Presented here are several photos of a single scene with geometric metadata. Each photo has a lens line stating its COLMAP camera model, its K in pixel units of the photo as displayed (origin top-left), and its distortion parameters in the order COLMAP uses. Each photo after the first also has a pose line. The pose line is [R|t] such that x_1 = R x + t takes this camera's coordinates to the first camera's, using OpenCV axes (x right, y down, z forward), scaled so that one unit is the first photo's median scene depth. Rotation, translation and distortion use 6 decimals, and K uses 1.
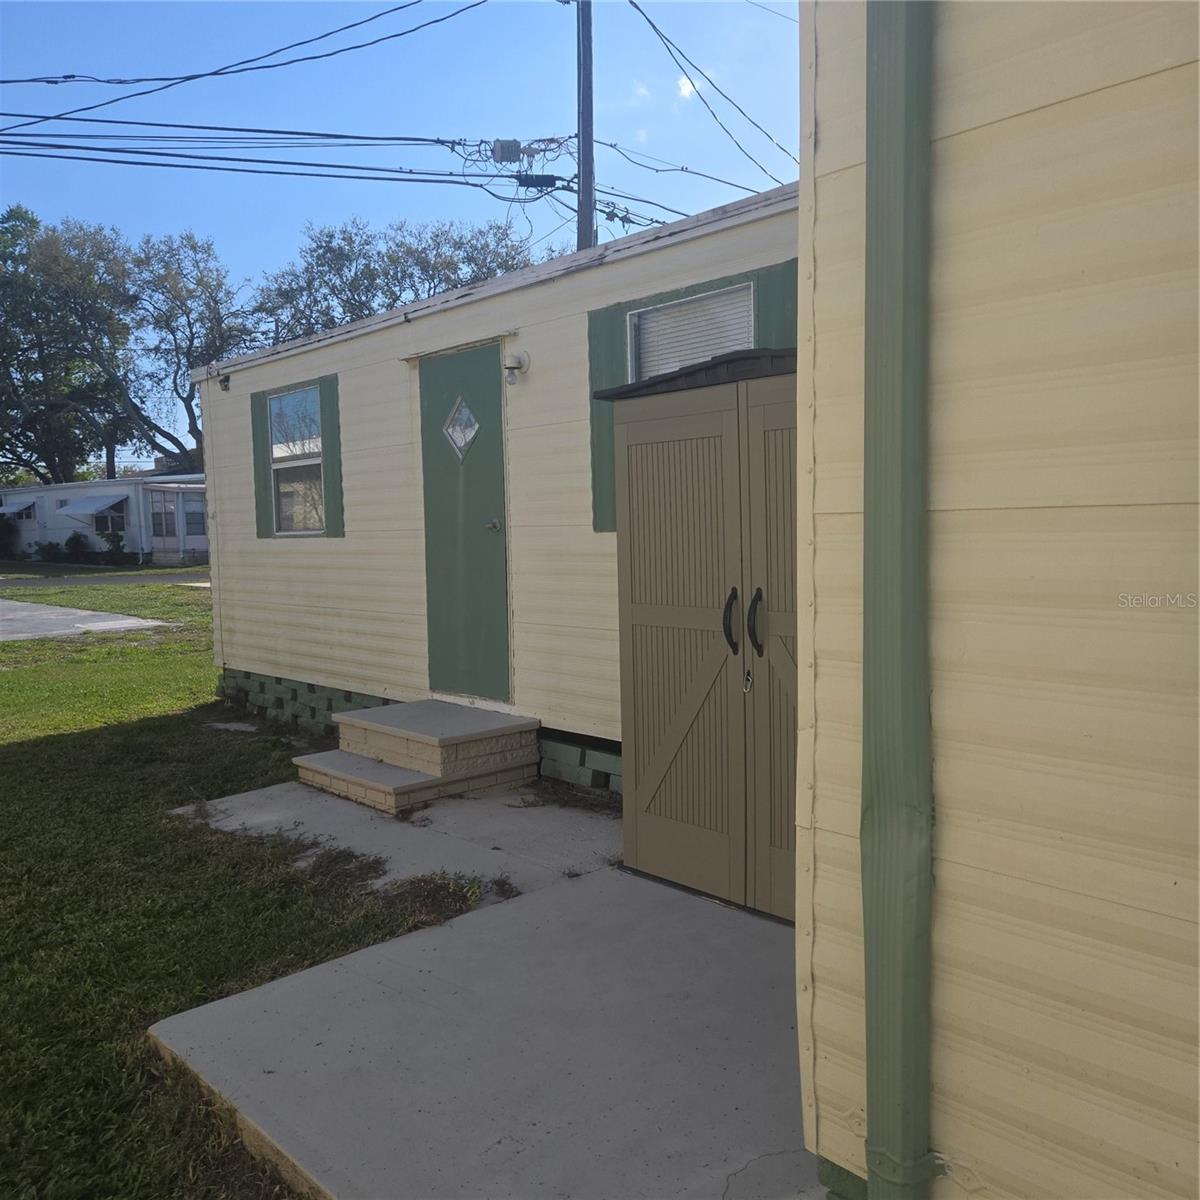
lens RADIAL K [[1042.8, 0, 603.1], [0, 1042.8, 602.0], [0, 0, 1]] dist [-0.003727, -0.028125]
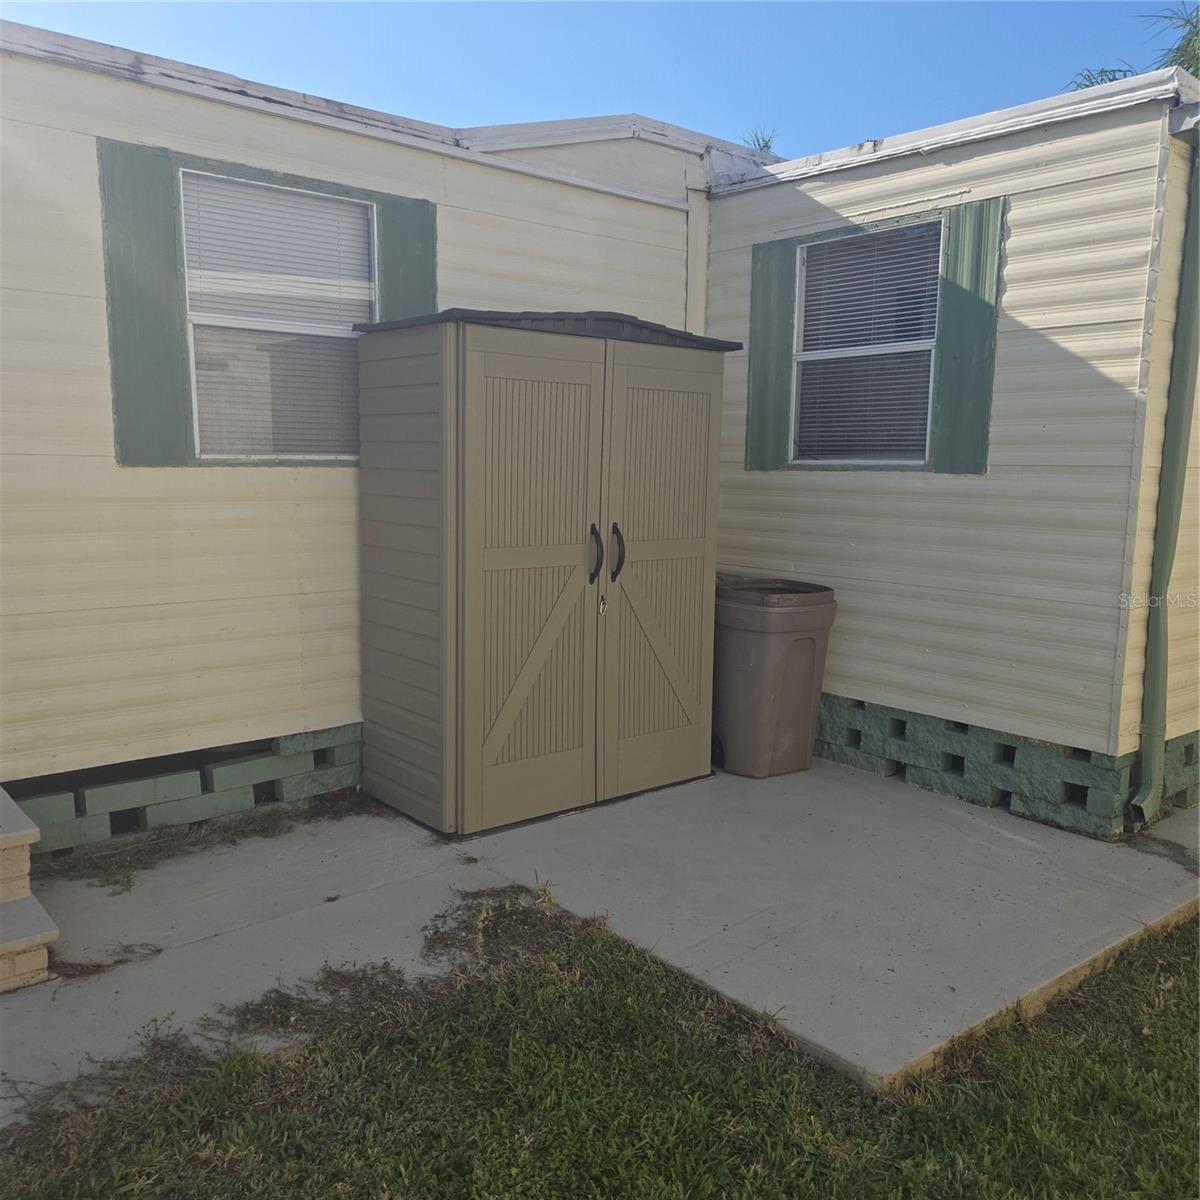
lens RADIAL K [[1042.8, 0, 603.1], [0, 1042.8, 600.1], [0, 0, 1]] dist [-0.003727, -0.028125]
pose [[0.033883, -0.102243, 0.994182, -0.828903], [0.057826, 0.993288, 0.100180, -0.036445], [-0.997752, 0.054095, 0.039567, 0.792364]]
